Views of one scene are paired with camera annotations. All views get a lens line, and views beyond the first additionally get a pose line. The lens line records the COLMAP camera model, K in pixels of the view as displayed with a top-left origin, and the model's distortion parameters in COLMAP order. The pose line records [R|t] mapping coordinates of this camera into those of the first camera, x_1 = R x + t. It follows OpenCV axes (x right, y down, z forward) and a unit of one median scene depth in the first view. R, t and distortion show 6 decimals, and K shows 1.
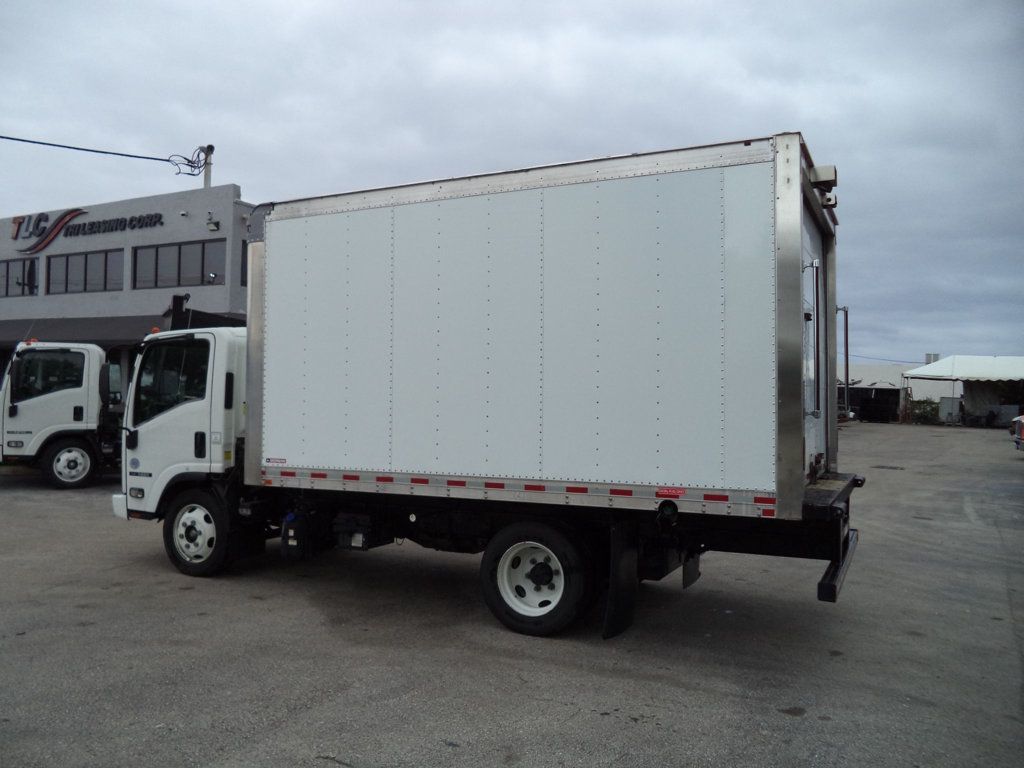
lens RADIAL K [[821.2, 0, 514.3], [0, 821.2, 381.7], [0, 0, 1]] dist [-0.011882, -0.017324]
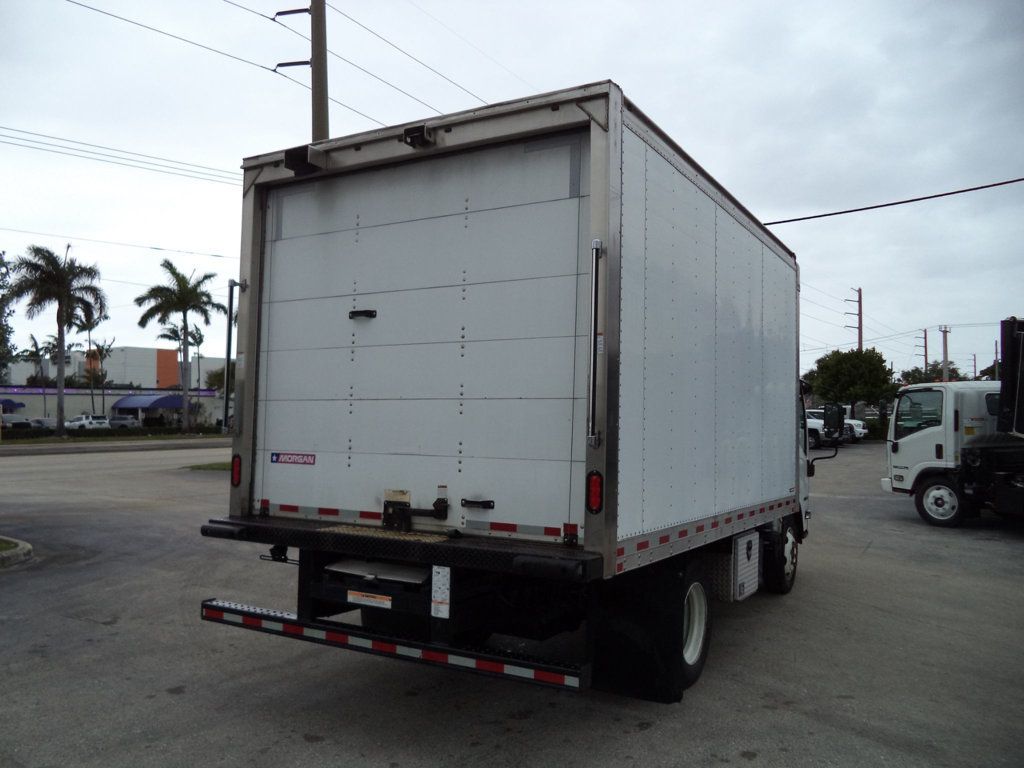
lens RADIAL K [[816.7, 0, 525.3], [0, 816.7, 382.7], [0, 0, 1]] dist [-0.006173, -0.009932]
pose [[-0.061287, -0.072061, -0.995516, 0.892246], [0.009217, 0.997307, -0.072758, 0.037700], [0.998078, -0.013634, -0.060458, 0.945234]]
